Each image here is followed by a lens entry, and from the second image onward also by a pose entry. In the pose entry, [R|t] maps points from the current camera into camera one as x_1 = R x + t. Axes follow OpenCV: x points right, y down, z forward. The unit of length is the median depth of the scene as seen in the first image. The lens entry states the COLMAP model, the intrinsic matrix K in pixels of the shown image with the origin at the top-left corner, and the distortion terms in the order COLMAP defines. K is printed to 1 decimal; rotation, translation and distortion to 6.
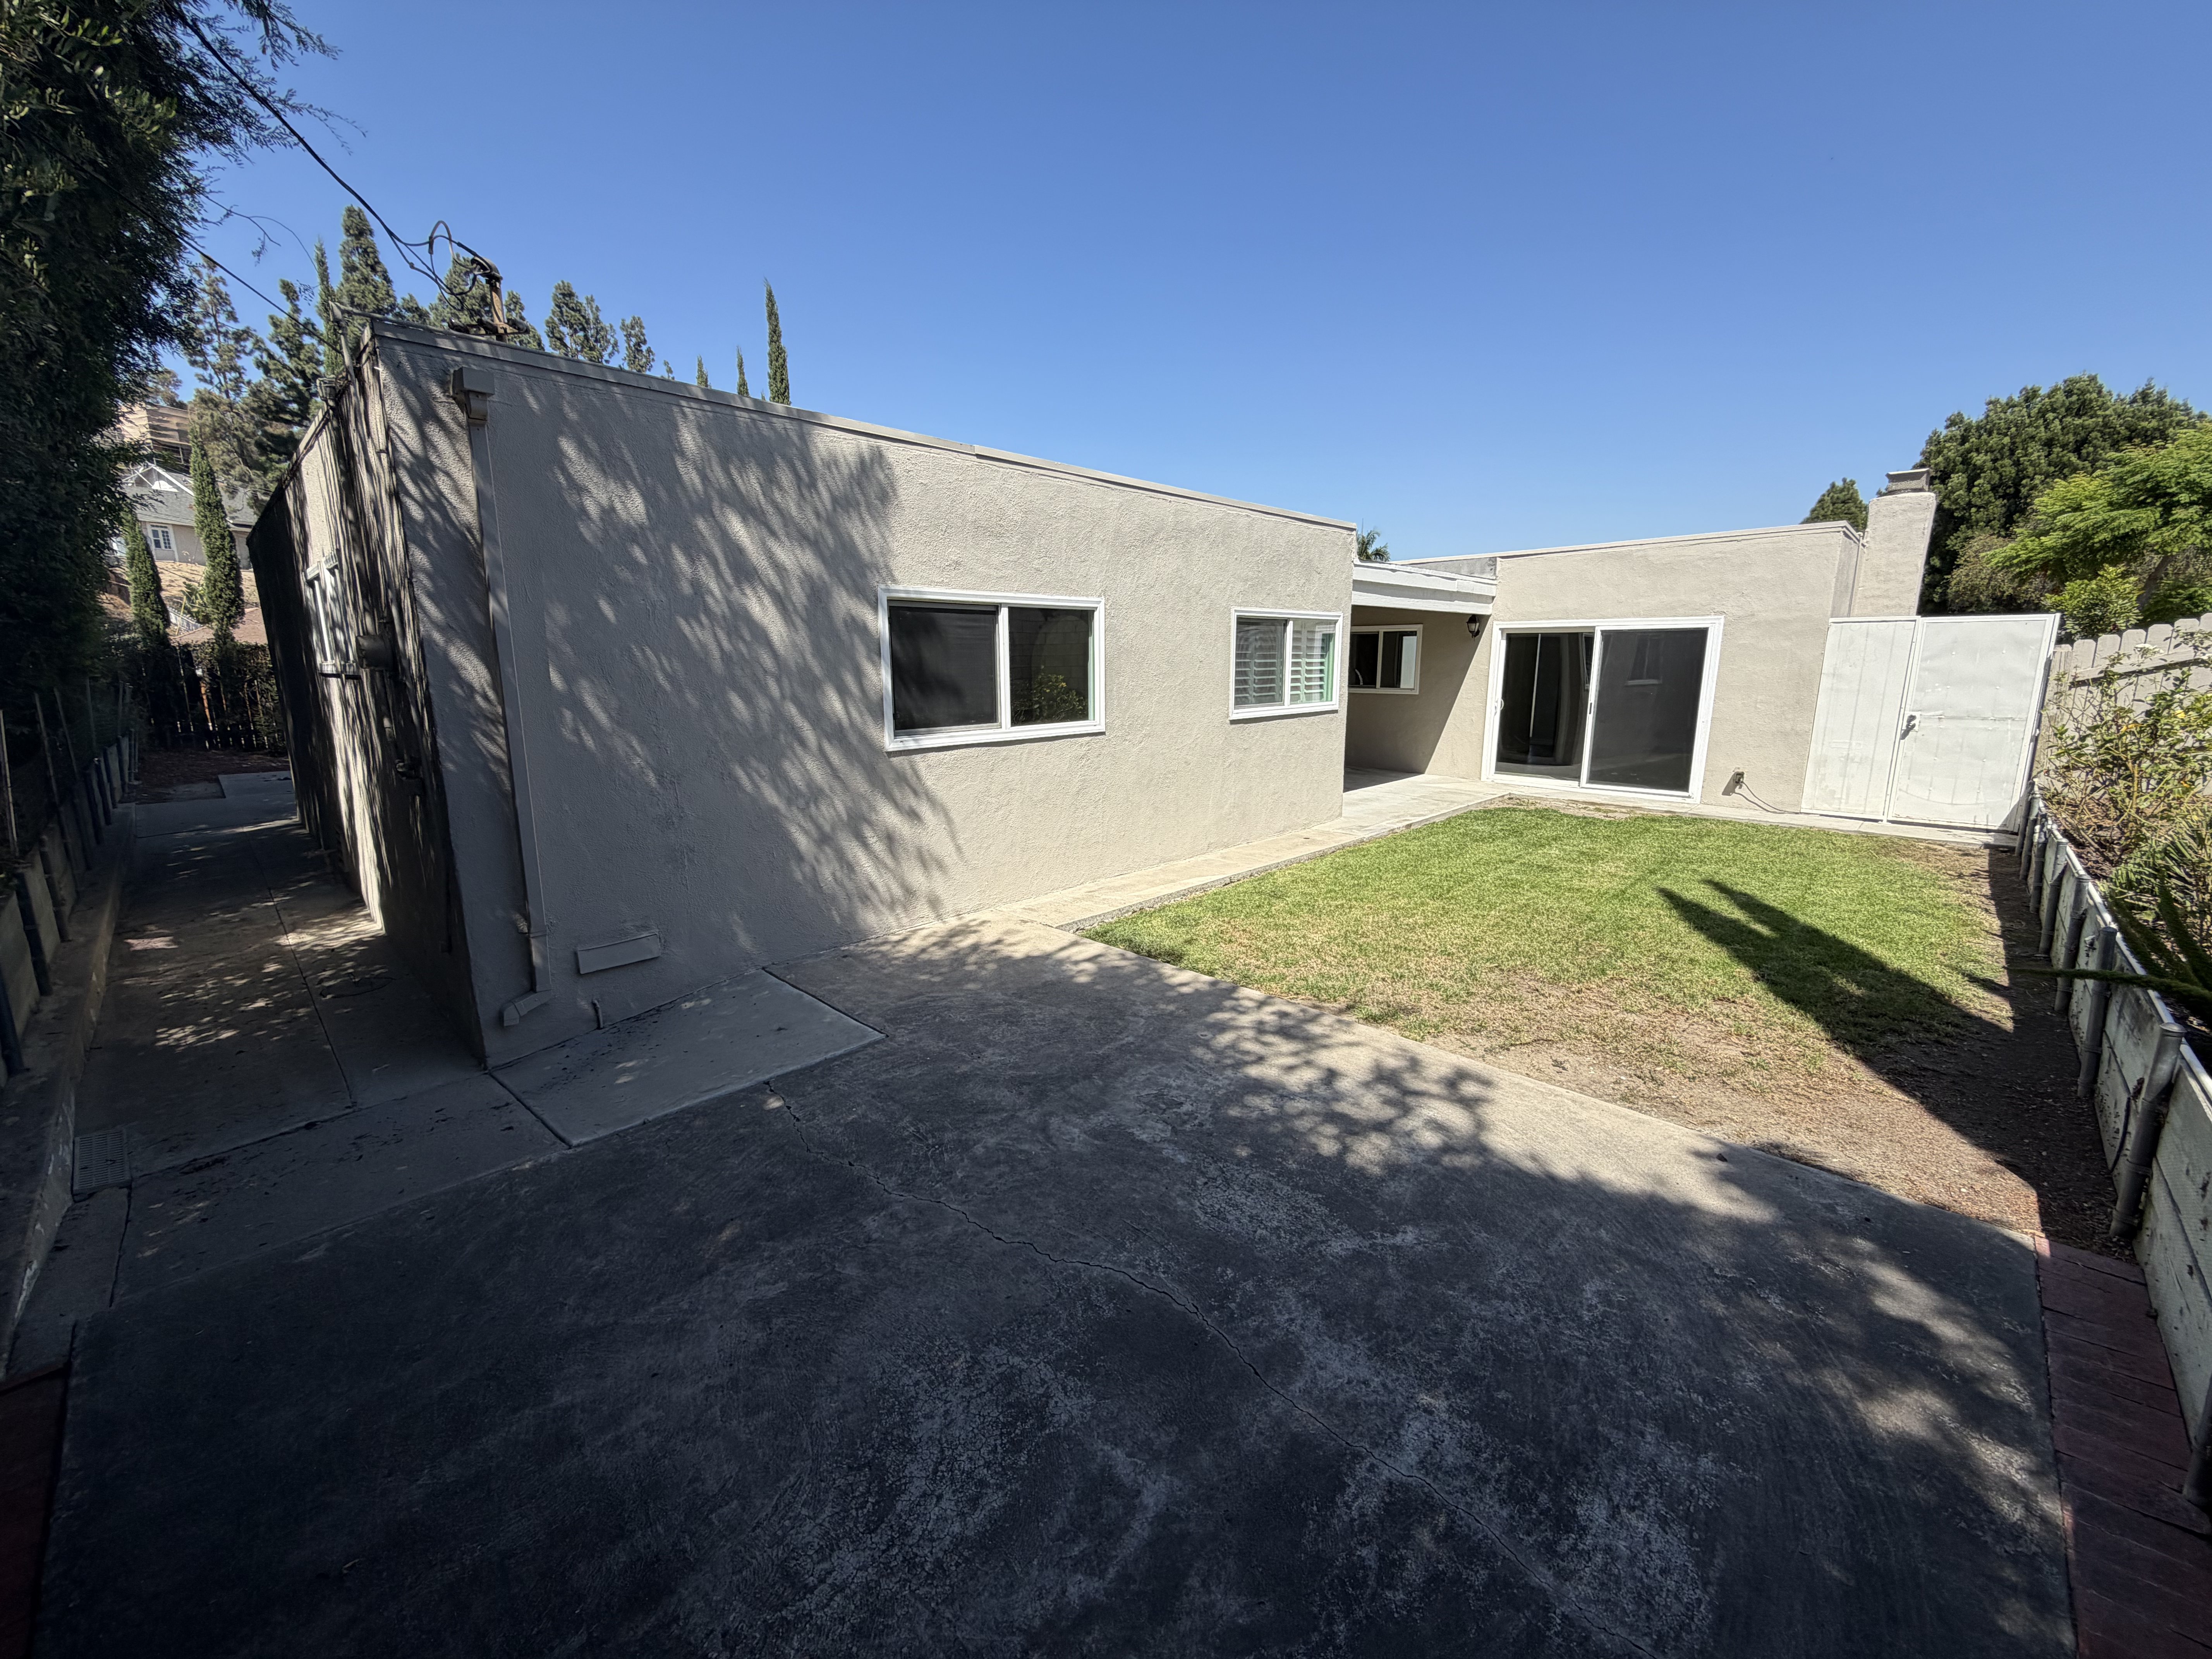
lens RADIAL K [[882.4, 0, 1113.9], [0, 882.4, 822.7], [0, 0, 1]] dist [-0.001136, -0.000326]
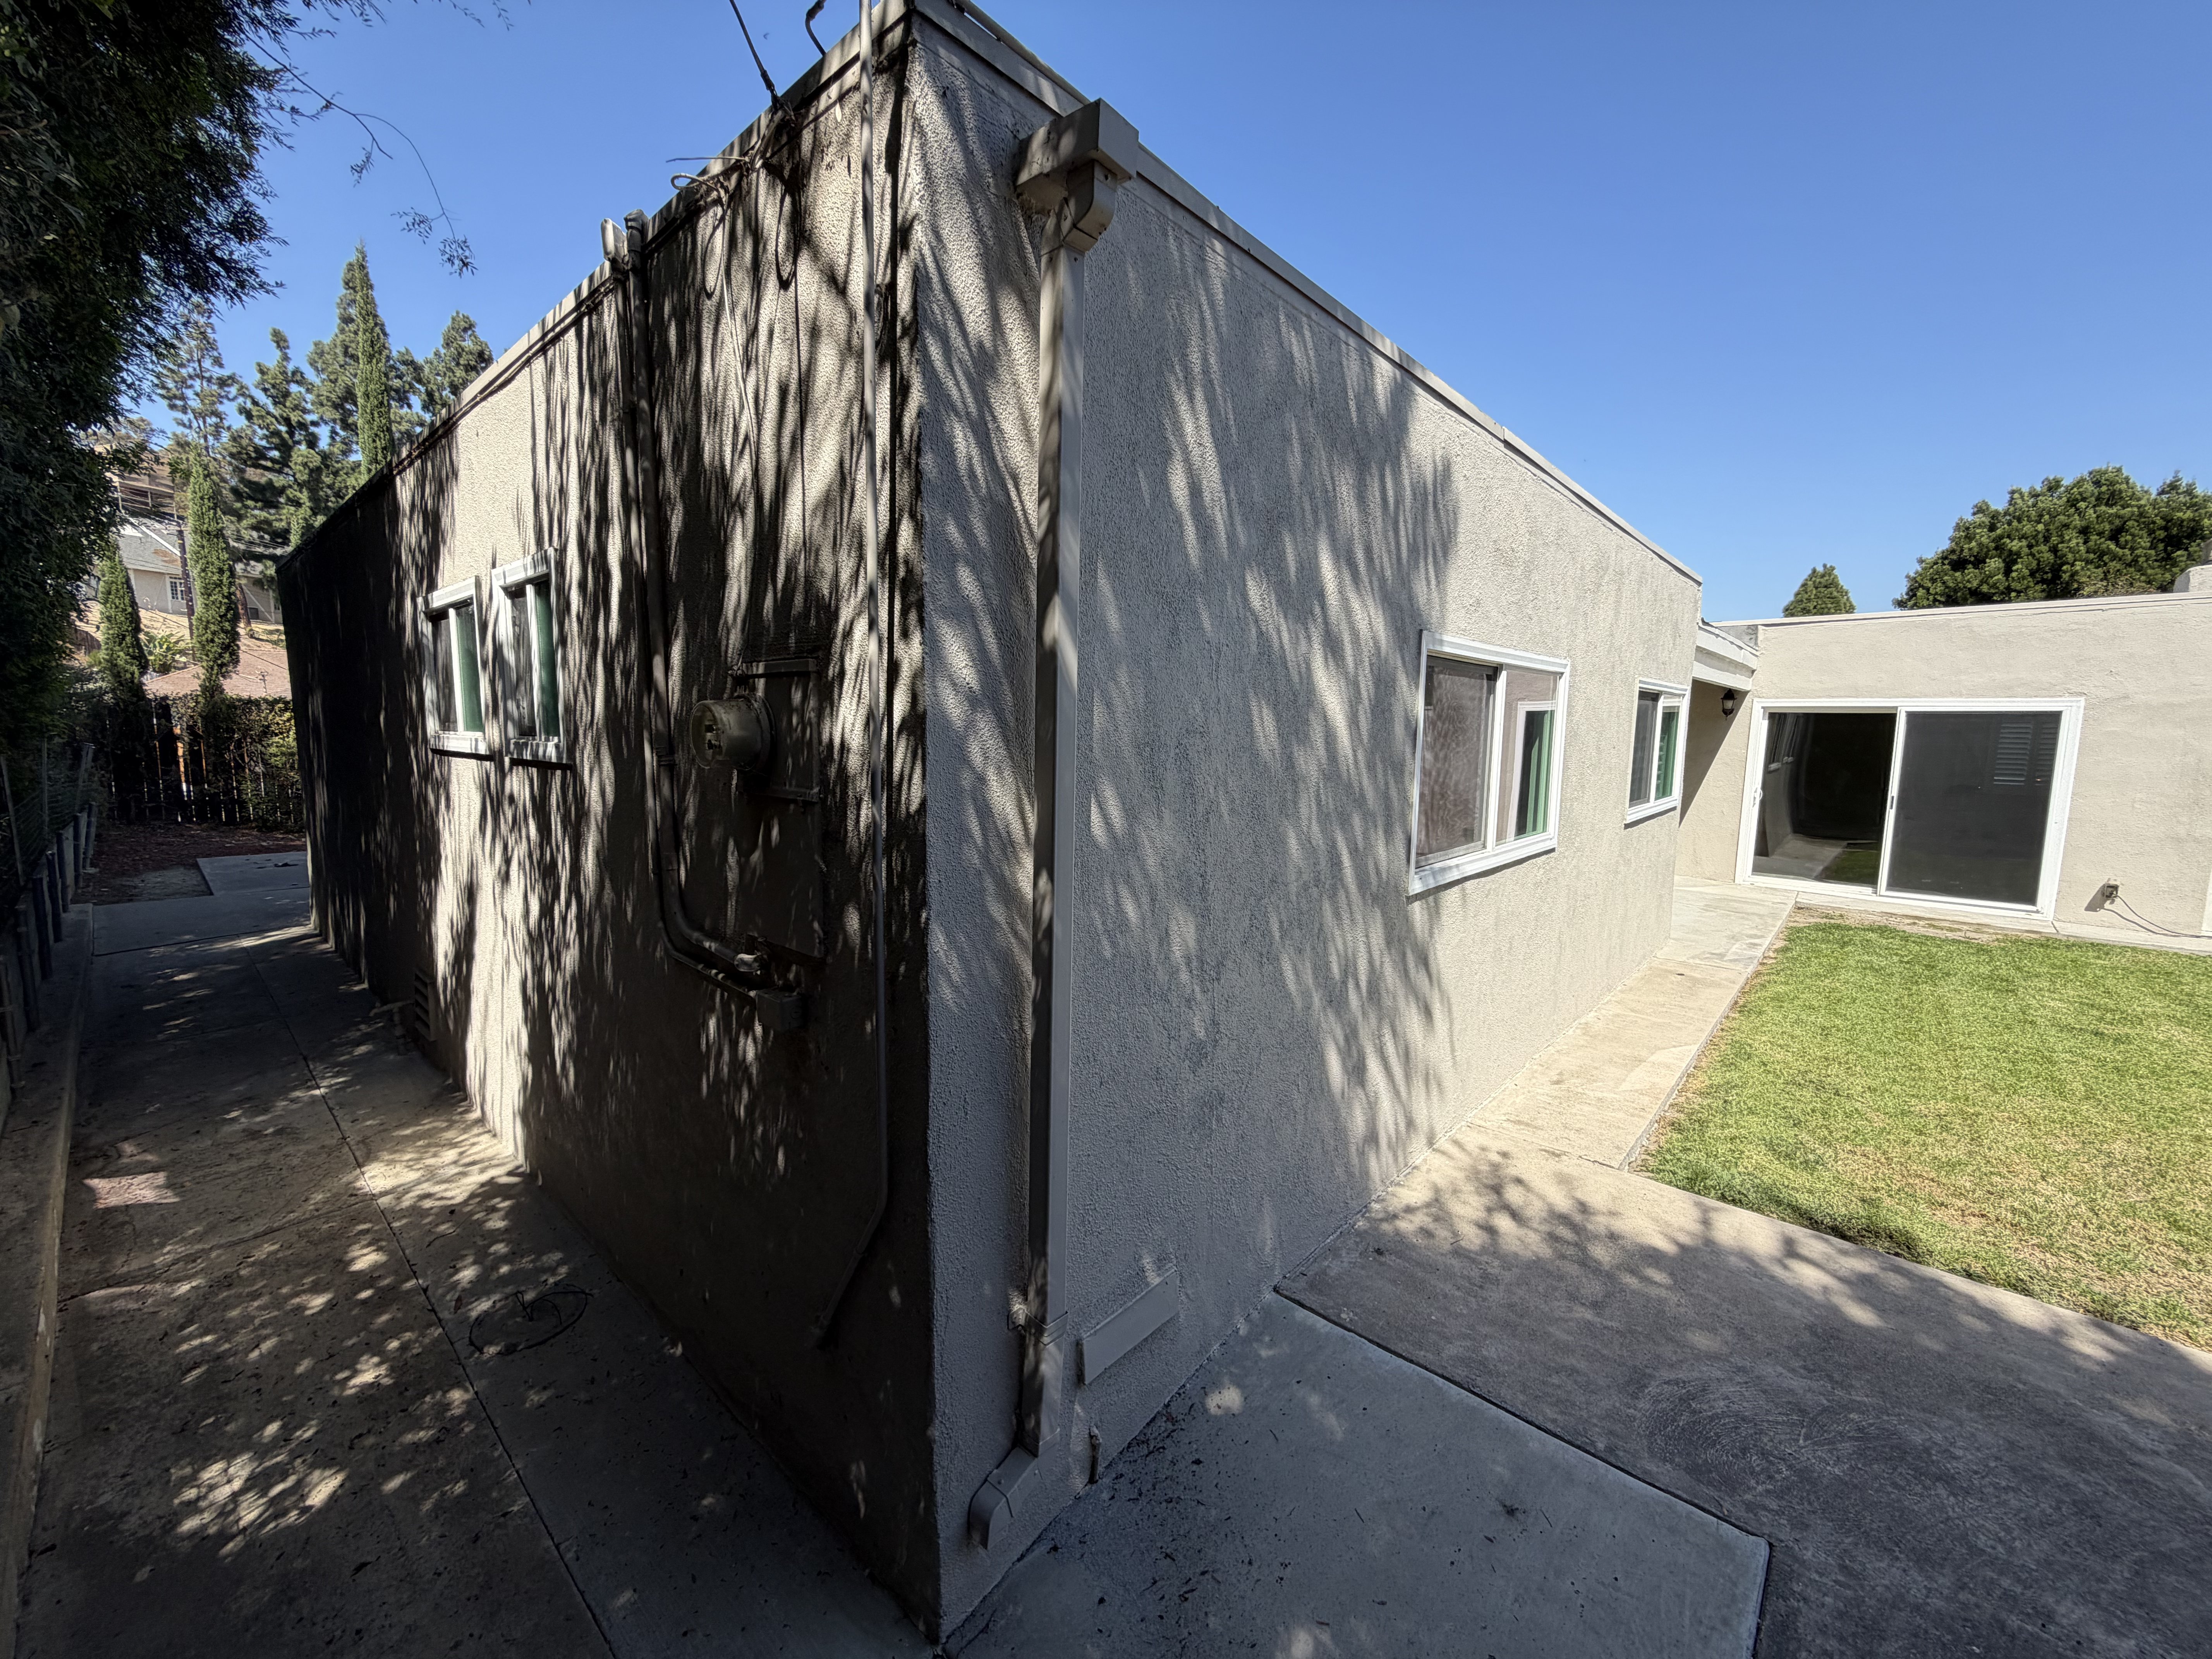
lens RADIAL K [[882.4, 0, 1112.8], [0, 882.4, 821.1], [0, 0, 1]] dist [-0.001136, -0.000326]
pose [[0.999280, 0.013031, 0.035637, -0.225269], [-0.010326, 0.997125, -0.075063, -0.038581], [-0.036513, 0.074641, 0.996542, 0.178024]]
